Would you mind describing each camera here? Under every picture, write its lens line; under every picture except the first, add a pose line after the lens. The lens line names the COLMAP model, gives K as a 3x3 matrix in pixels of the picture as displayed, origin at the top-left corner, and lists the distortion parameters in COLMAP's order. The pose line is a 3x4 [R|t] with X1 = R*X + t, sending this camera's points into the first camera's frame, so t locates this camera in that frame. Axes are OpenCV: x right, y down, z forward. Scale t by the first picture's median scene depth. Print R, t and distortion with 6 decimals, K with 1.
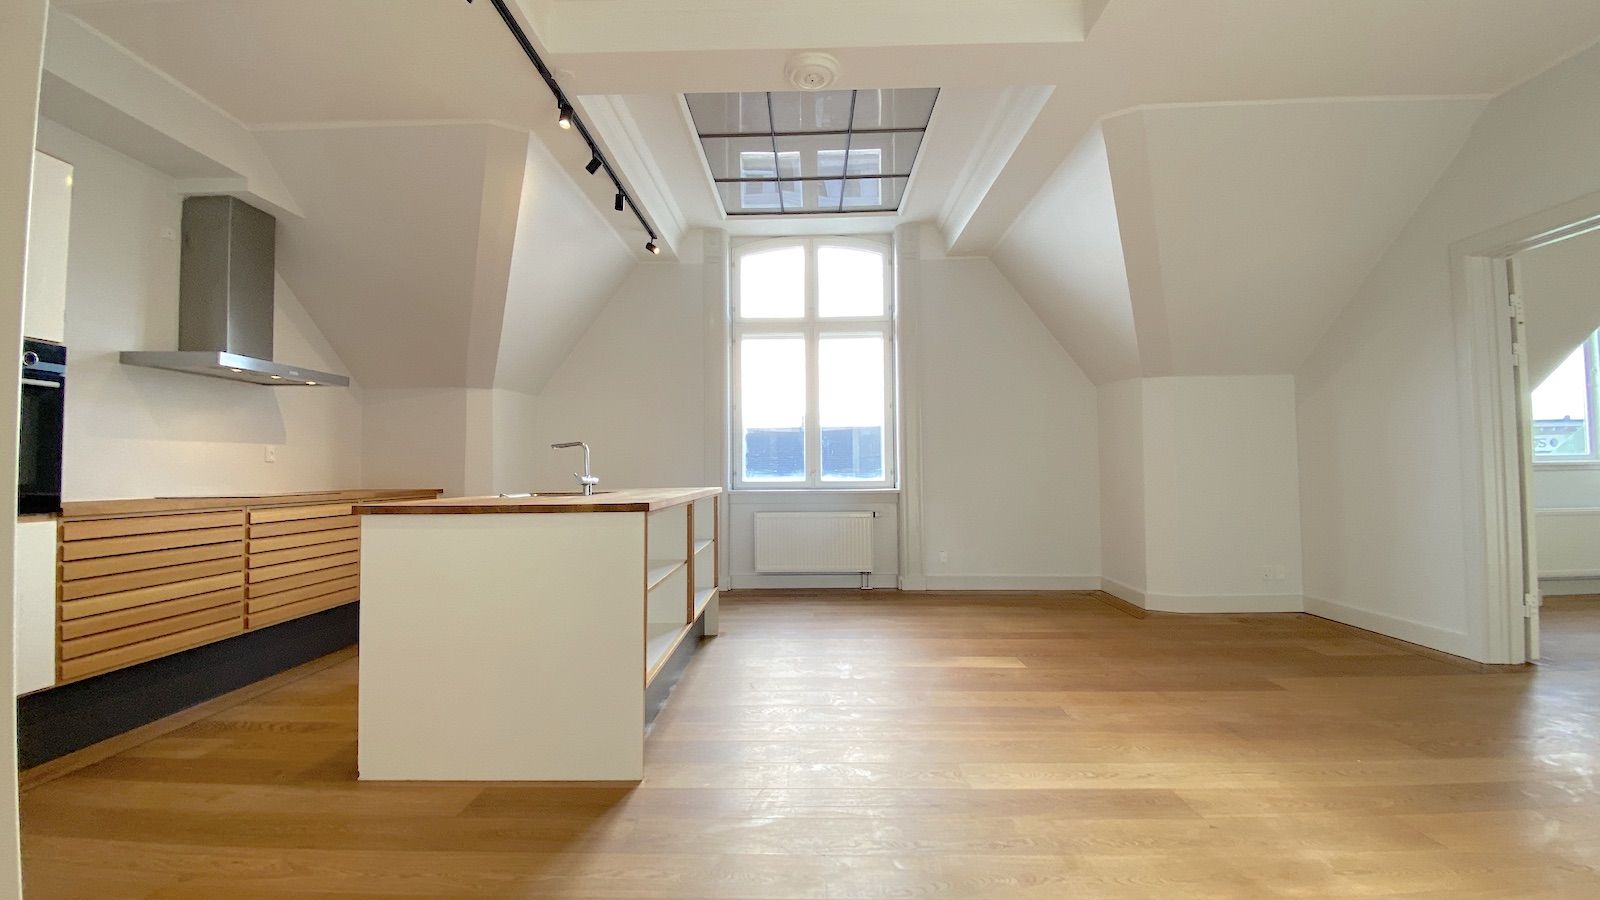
lens RADIAL K [[648.7, 0, 794.9], [0, 648.7, 443.7], [0, 0, 1]] dist [0.039384, -0.028768]
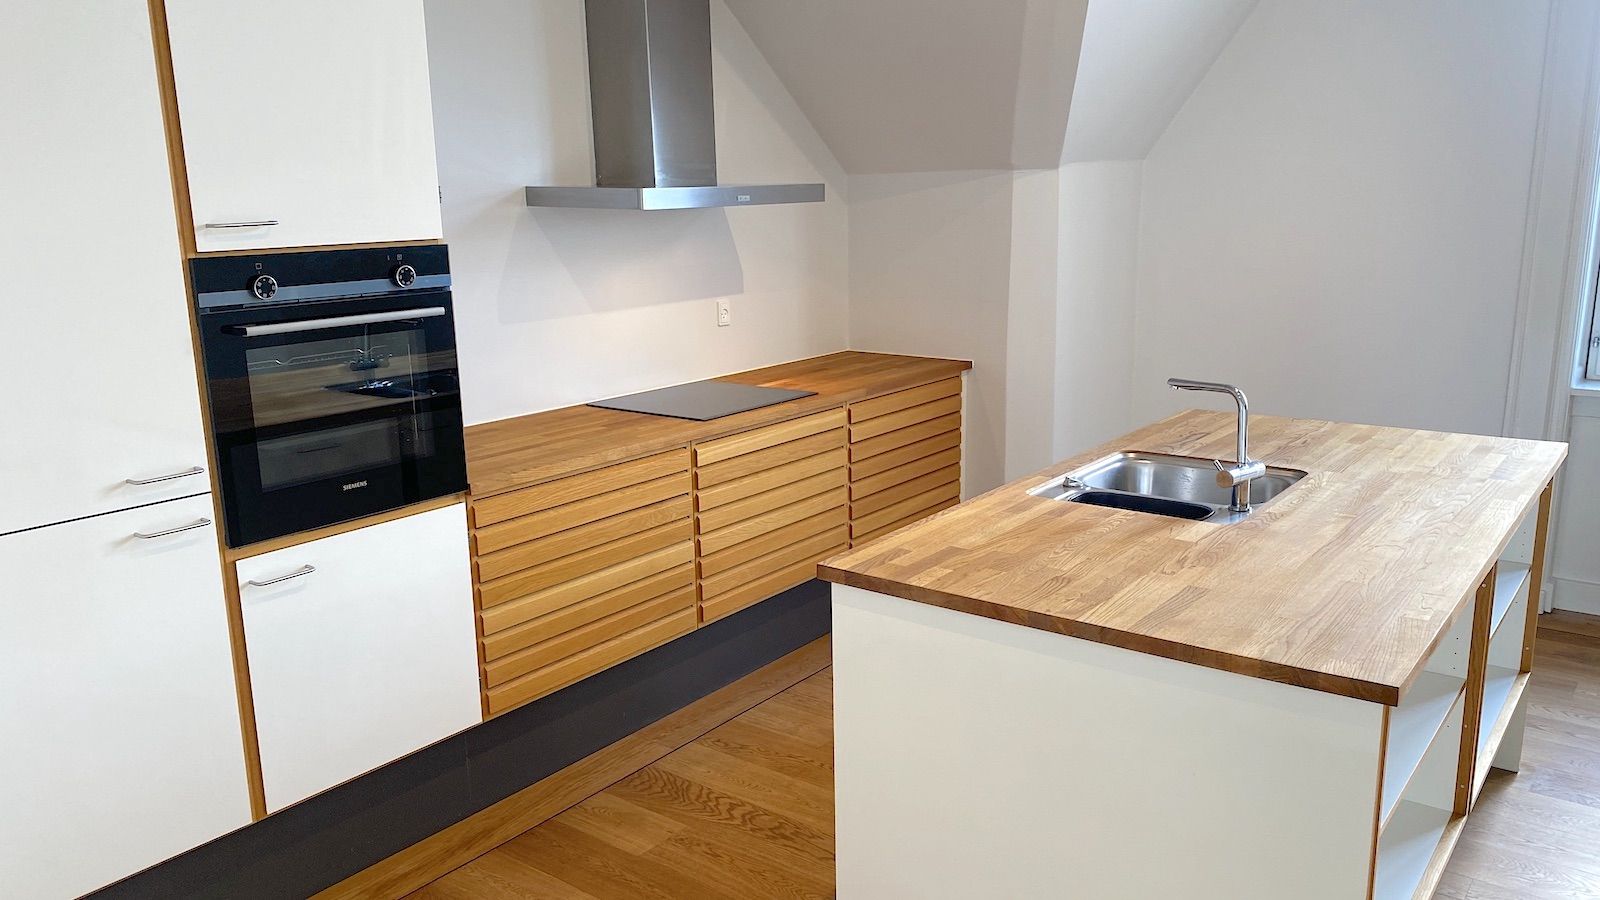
lens RADIAL K [[1226.1, 0, 805.9], [0, 1226.1, 450.9], [0, 0, 1]] dist [0.046932, -0.004563]
pose [[0.806746, 0.123775, -0.577789, -0.068726], [0.031690, 0.967345, 0.251474, -0.184908], [0.590048, -0.221186, 0.776479, 0.154385]]
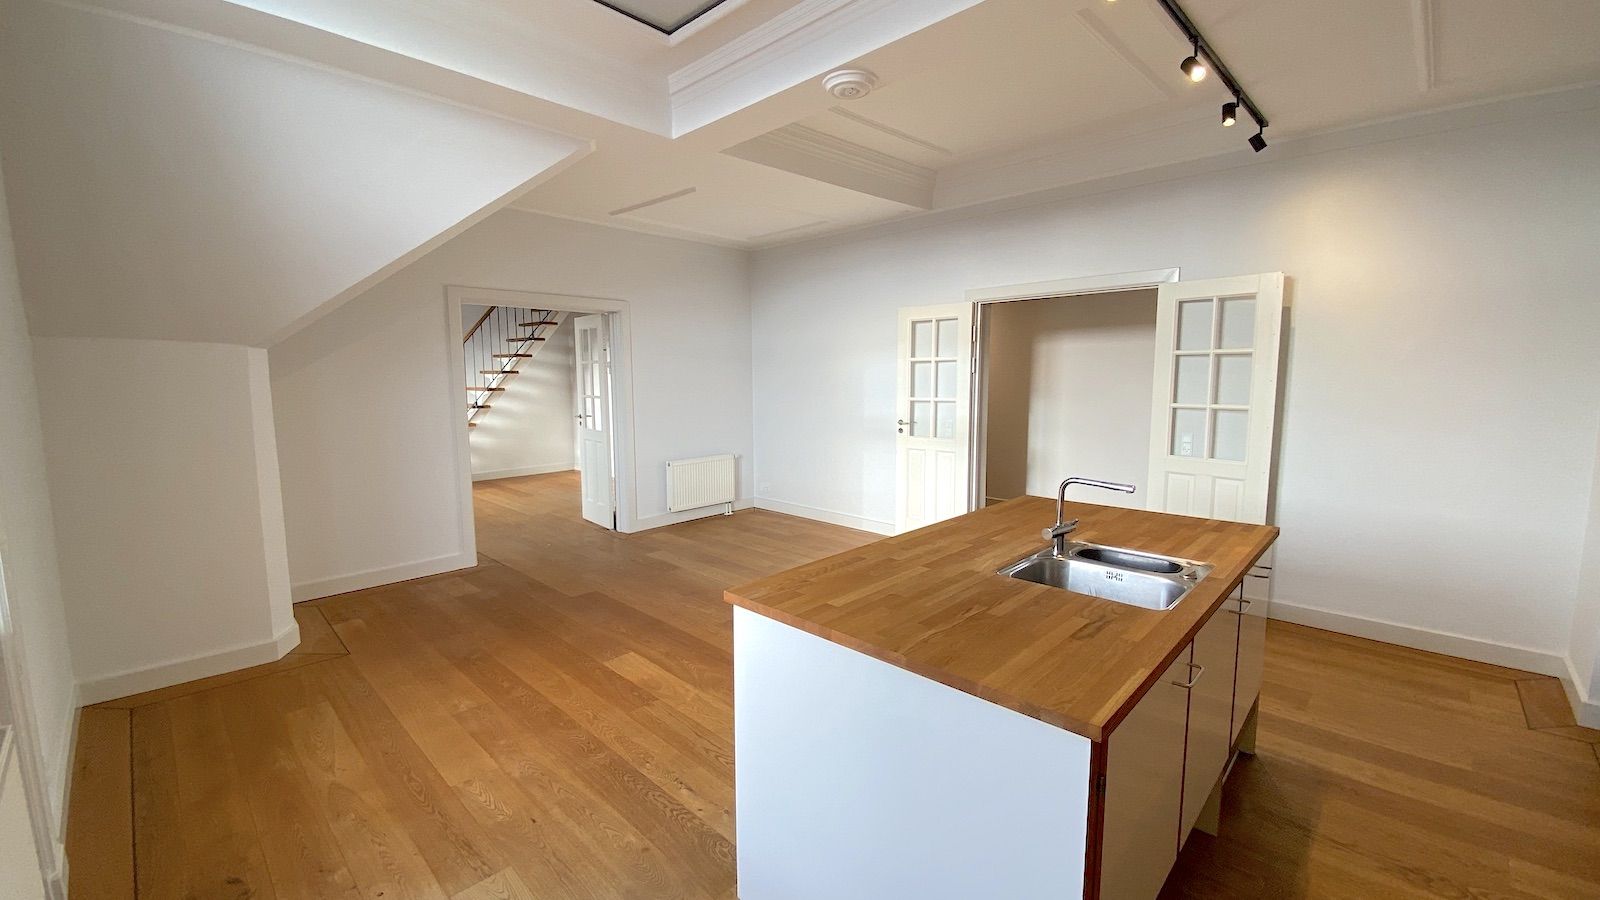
lens RADIAL K [[648.7, 0, 794.9], [0, 648.7, 443.7], [0, 0, 1]] dist [0.039384, -0.028768]
pose [[-0.731675, -0.059074, 0.679089, -0.594793], [-0.013154, 0.997276, 0.072580, -0.085934], [-0.681526, 0.044173, -0.730459, 1.727929]]
